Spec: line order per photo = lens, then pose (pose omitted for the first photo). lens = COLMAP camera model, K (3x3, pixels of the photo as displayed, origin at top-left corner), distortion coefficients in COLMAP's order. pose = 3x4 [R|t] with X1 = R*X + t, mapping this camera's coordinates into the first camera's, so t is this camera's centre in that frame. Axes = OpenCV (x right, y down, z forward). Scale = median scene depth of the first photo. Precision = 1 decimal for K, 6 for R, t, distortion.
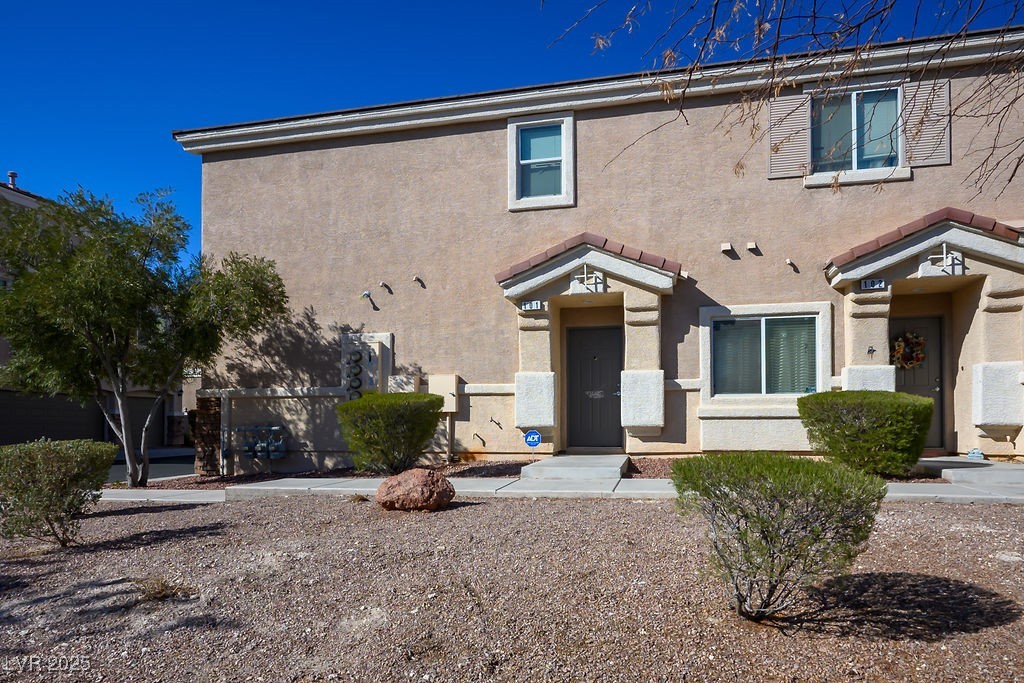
lens RADIAL K [[618.0, 0, 506.7], [0, 618.0, 415.3], [0, 0, 1]] dist [-0.000165, 0.002872]
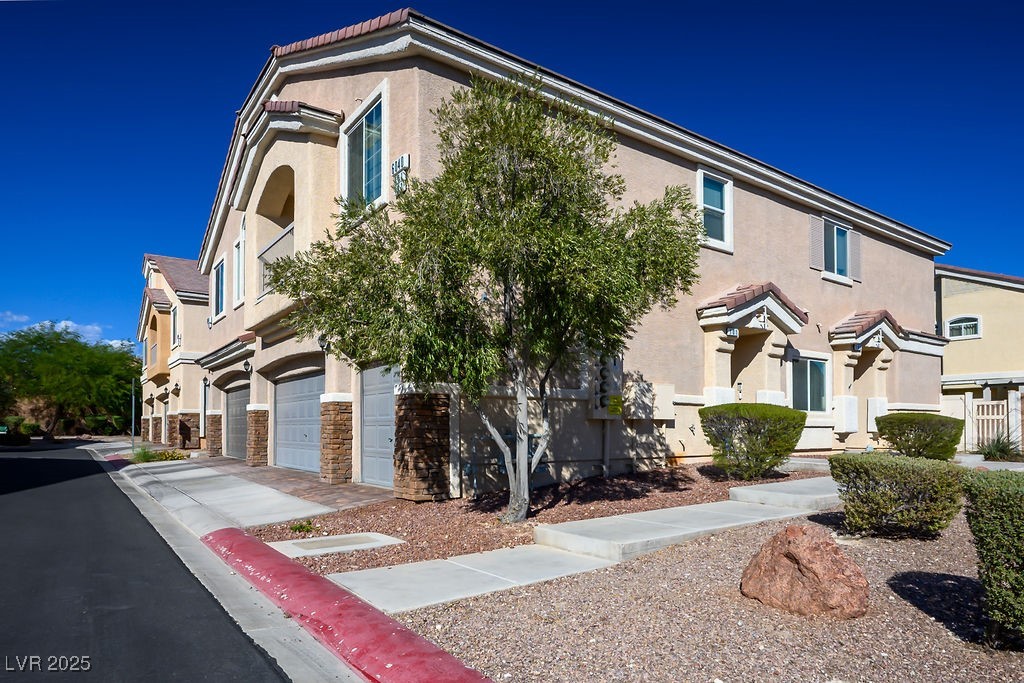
lens RADIAL K [[618.0, 0, 506.7], [0, 618.0, 415.3], [0, 0, 1]] dist [-0.000165, 0.002872]
pose [[0.668307, 0.018155, 0.743664, -1.044650], [-0.018551, 0.999798, -0.007736, 0.001030], [-0.743654, -0.008626, 0.668509, 0.480610]]
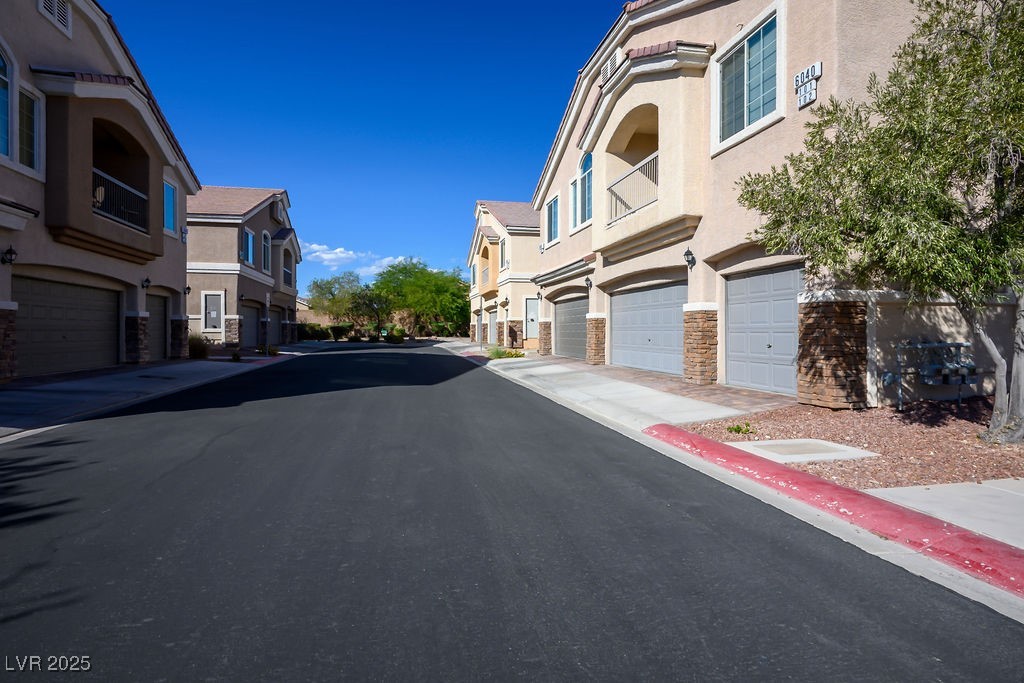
lens RADIAL K [[516.4, 0, 512.5], [0, 516.4, 332.6], [0, 0, 1]] dist [-0.000082, 0.001228]
pose [[0.908504, 0.003958, 0.417858, -1.182396], [-0.014440, 0.999655, 0.021927, 0.000656], [-0.417627, -0.025954, 0.908248, 0.663384]]
